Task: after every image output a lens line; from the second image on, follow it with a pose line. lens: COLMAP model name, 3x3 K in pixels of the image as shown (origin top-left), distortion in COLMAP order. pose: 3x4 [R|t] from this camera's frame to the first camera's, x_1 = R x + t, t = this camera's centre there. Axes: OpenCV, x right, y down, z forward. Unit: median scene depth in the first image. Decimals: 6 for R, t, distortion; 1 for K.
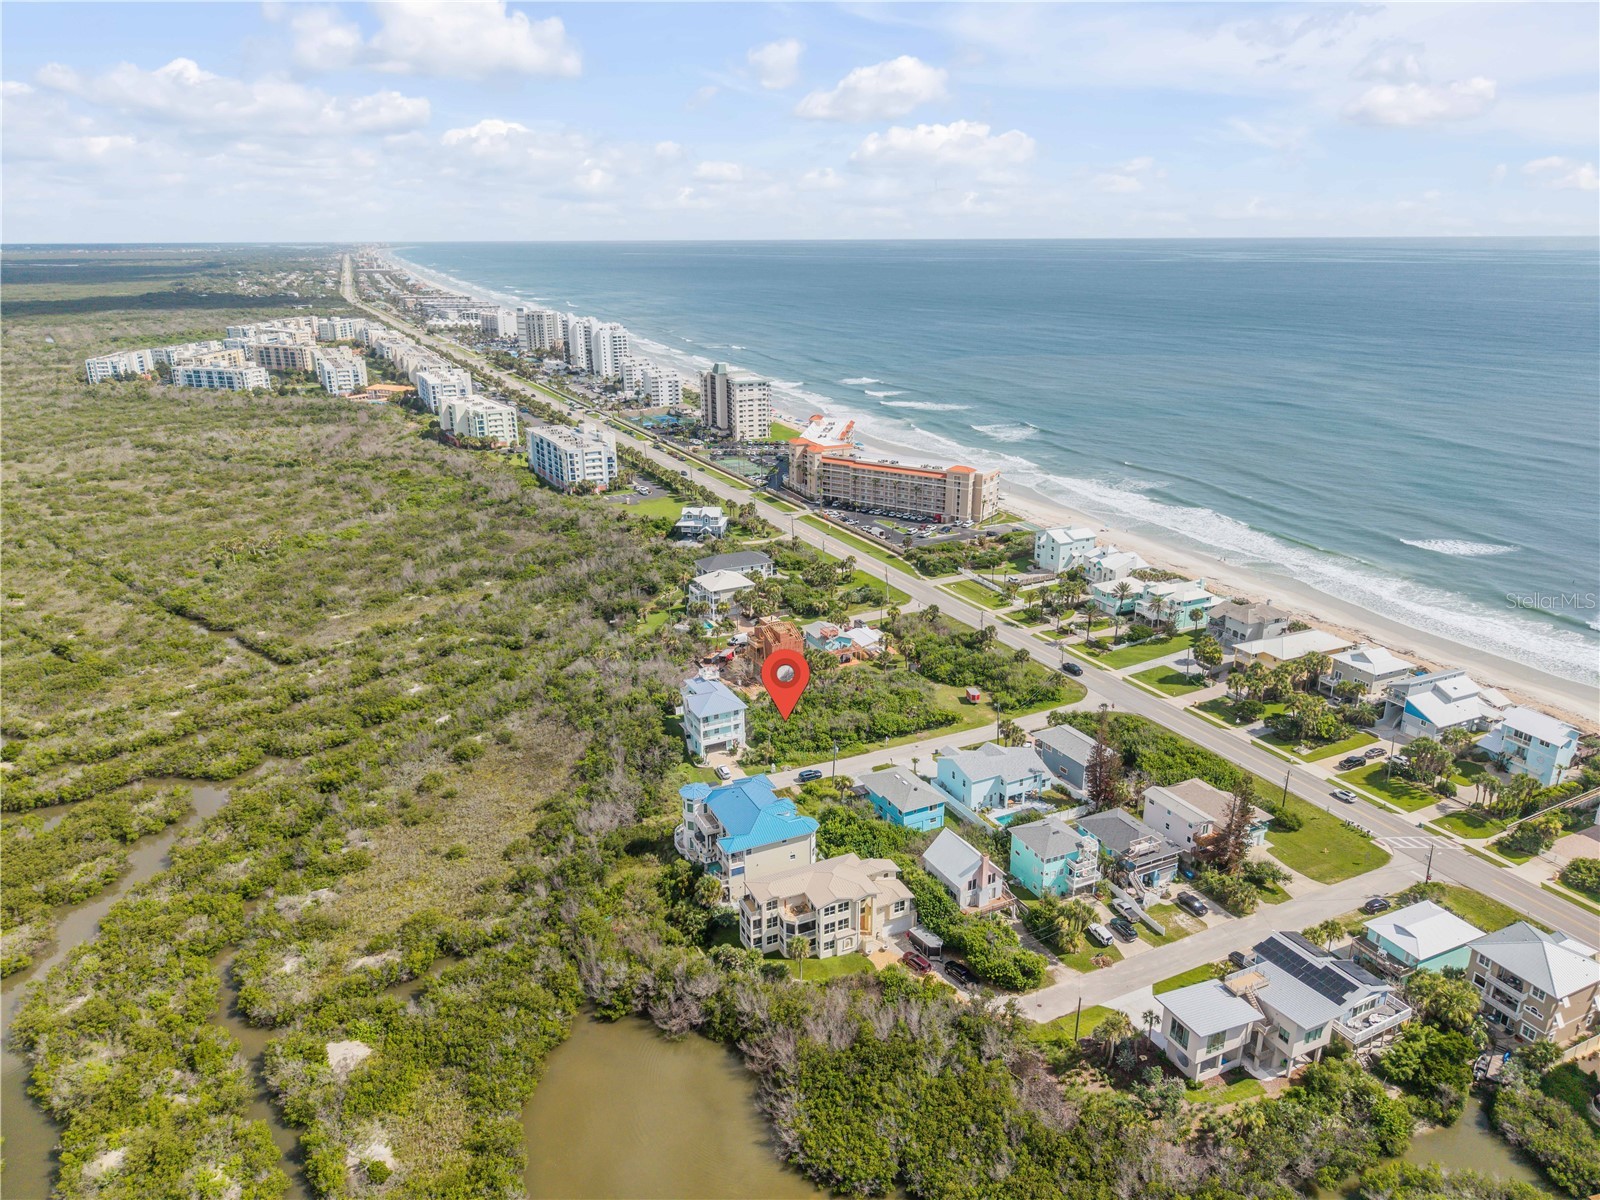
lens RADIAL K [[1068.9, 0, 800.2], [0, 1068.9, 593.7], [0, 0, 1]] dist [0.070815, -0.103195]
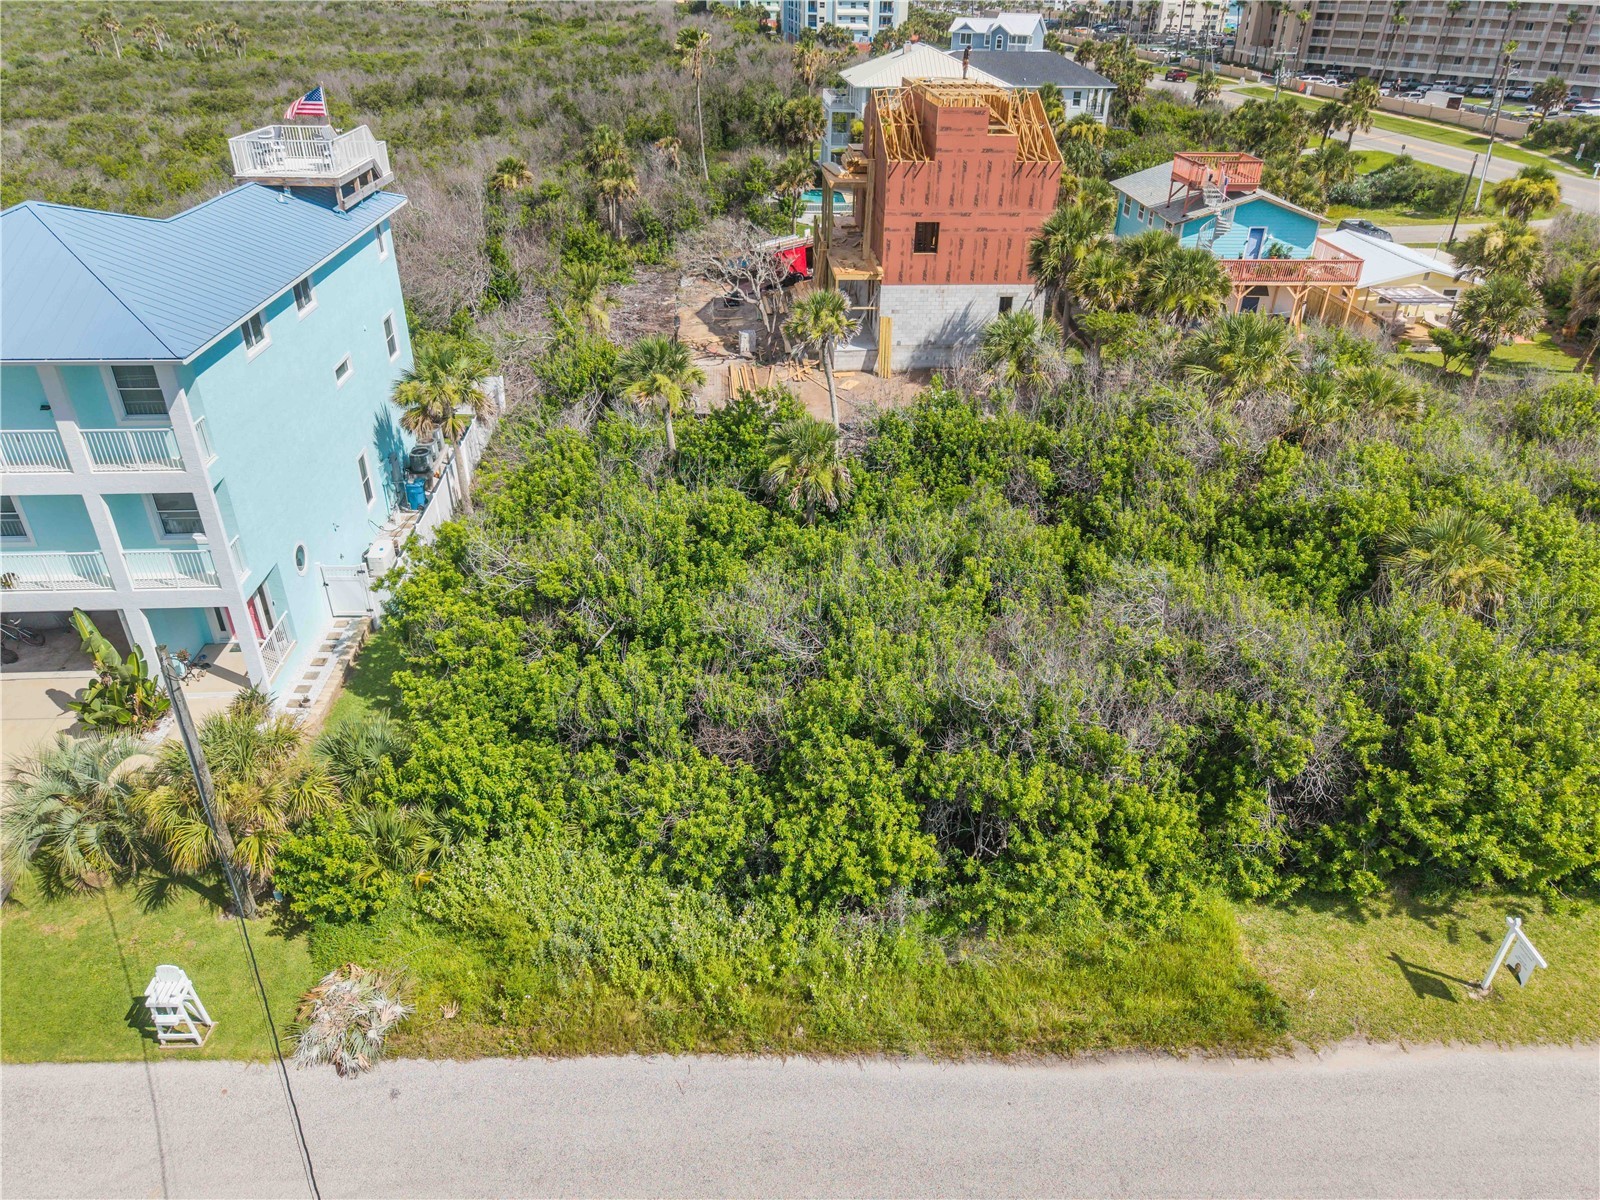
lens RADIAL K [[1078.1, 0, 800.0], [0, 1078.1, 600.0], [0, 0, 1]] dist [0.003182, -0.000643]
pose [[0.918382, 0.212921, -0.333525, 0.042830], [-0.139915, 0.963171, 0.229620, 0.082467], [0.370133, -0.164213, 0.914350, 0.792108]]
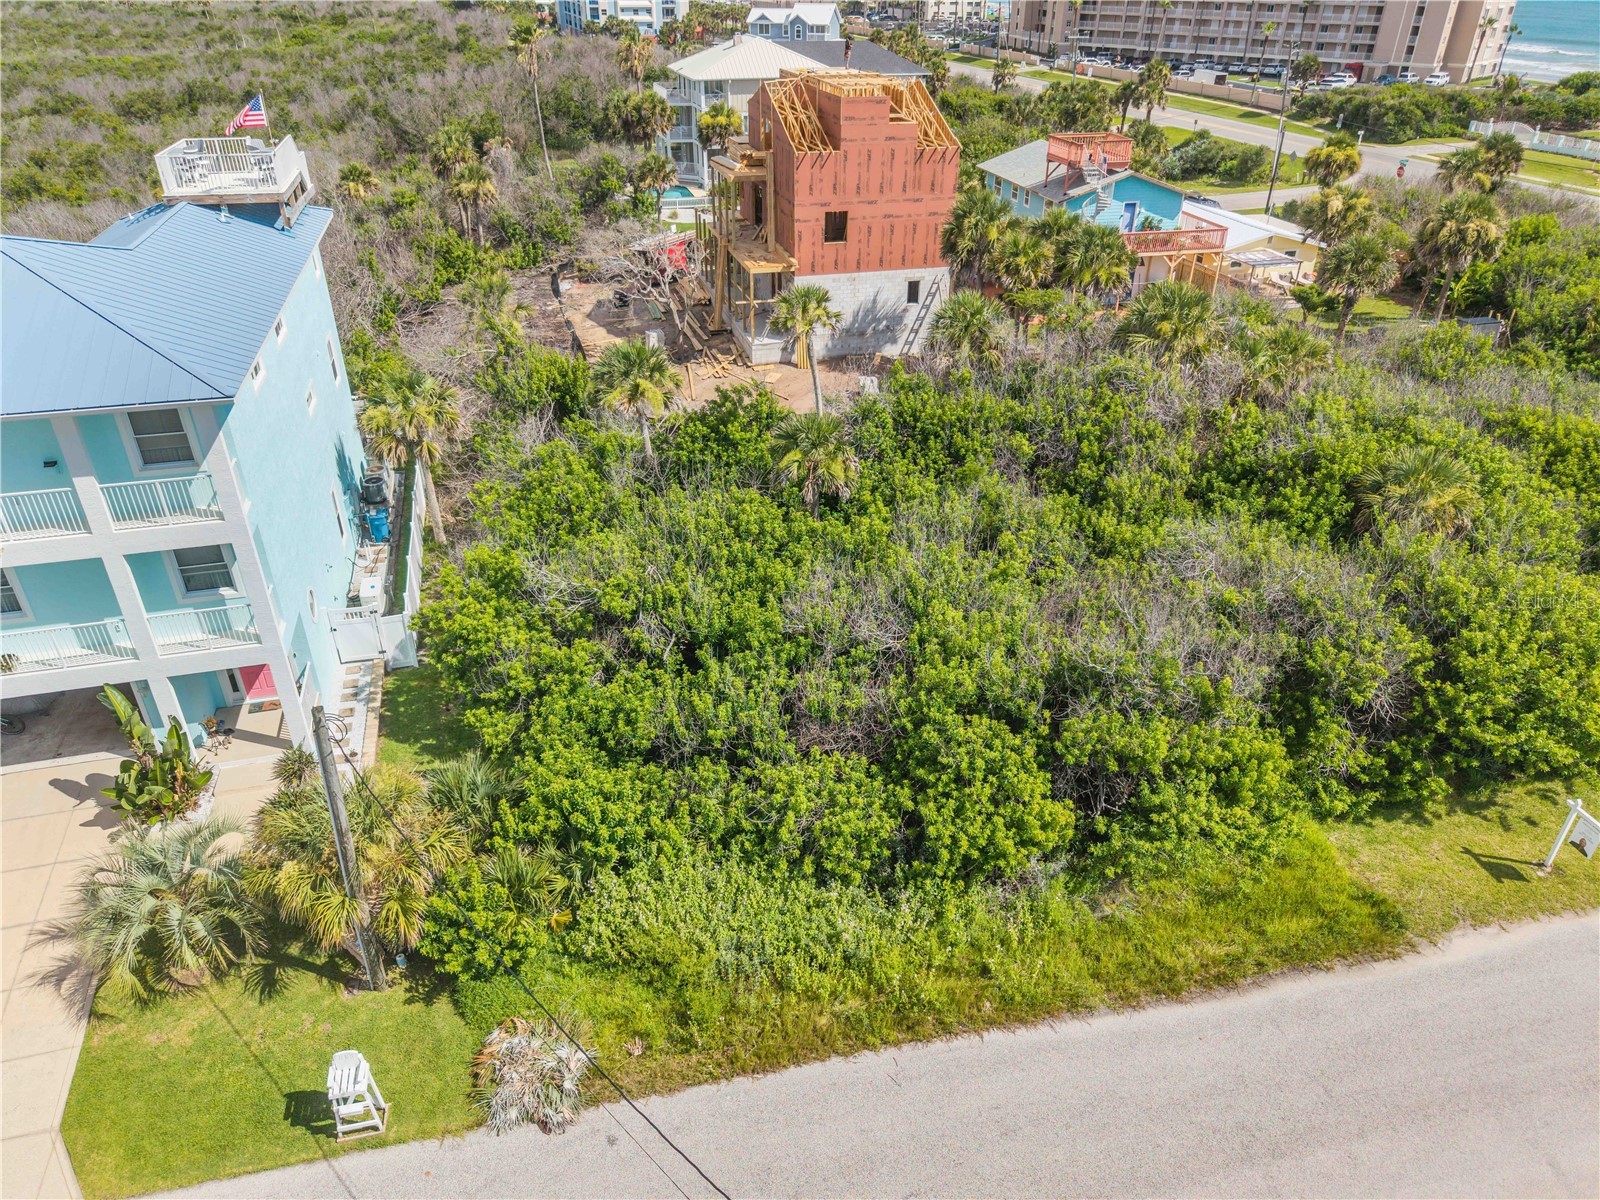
lens RADIAL K [[1078.1, 0, 800.0], [0, 1078.1, 600.0], [0, 0, 1]] dist [0.003182, -0.000643]
pose [[0.978778, 0.111726, -0.171788, 0.018450], [-0.072888, 0.973287, 0.217714, 0.085066], [0.191524, -0.200572, 0.960775, 0.784568]]
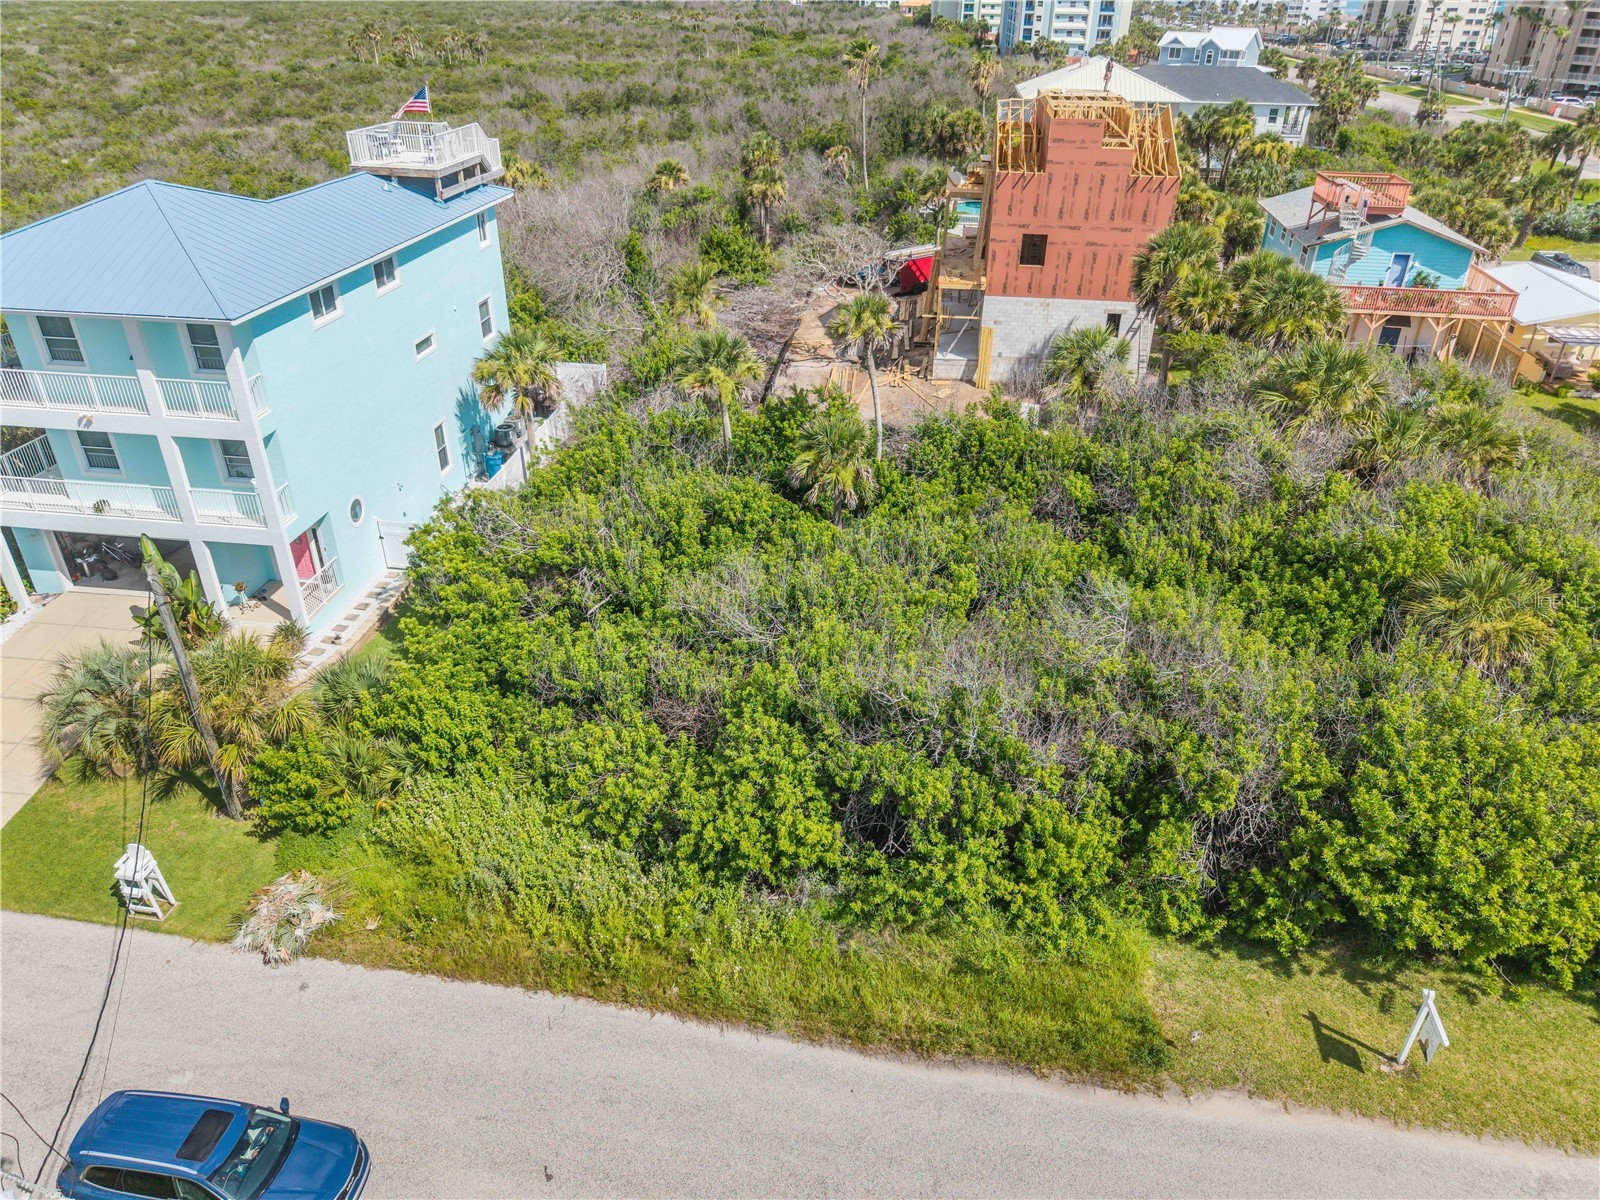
lens RADIAL K [[1078.1, 0, 800.0], [0, 1078.1, 600.0], [0, 0, 1]] dist [0.003182, -0.000643]
pose [[0.824483, 0.292969, -0.484146, 0.063422], [-0.191634, 0.949551, 0.248251, 0.080378], [0.532451, -0.111900, 0.839032, 0.799041]]
